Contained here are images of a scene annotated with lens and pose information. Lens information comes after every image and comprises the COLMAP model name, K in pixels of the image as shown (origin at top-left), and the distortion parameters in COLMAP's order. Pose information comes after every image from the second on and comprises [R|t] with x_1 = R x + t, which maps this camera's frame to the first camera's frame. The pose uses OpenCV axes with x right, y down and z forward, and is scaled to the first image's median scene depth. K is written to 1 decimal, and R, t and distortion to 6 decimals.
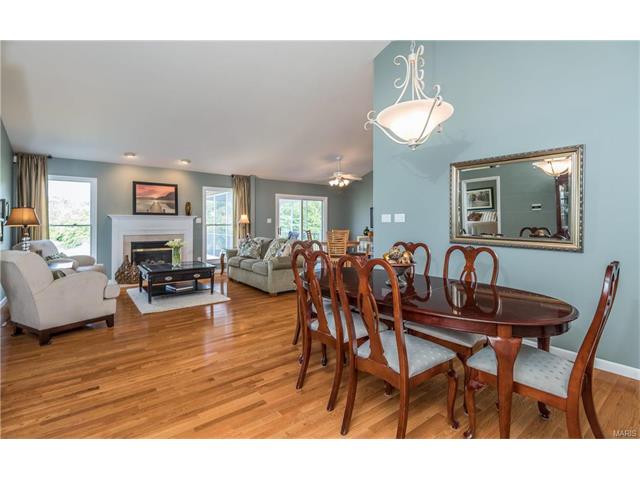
lens RADIAL K [[298.6, 0, 321.3], [0, 298.6, 222.0], [0, 0, 1]] dist [-0.001578, -0.000162]
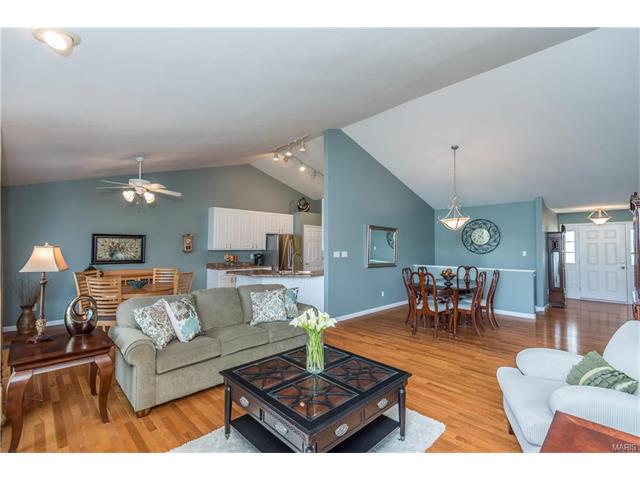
lens RADIAL K [[293.0, 0, 317.1], [0, 293.0, 238.5], [0, 0, 1]] dist [0.044802, -0.029621]
pose [[-0.094760, 0.029536, 0.995062, -0.744402], [-0.007044, 0.999515, -0.030339, -0.030090], [-0.995475, -0.009884, -0.094506, 0.829995]]
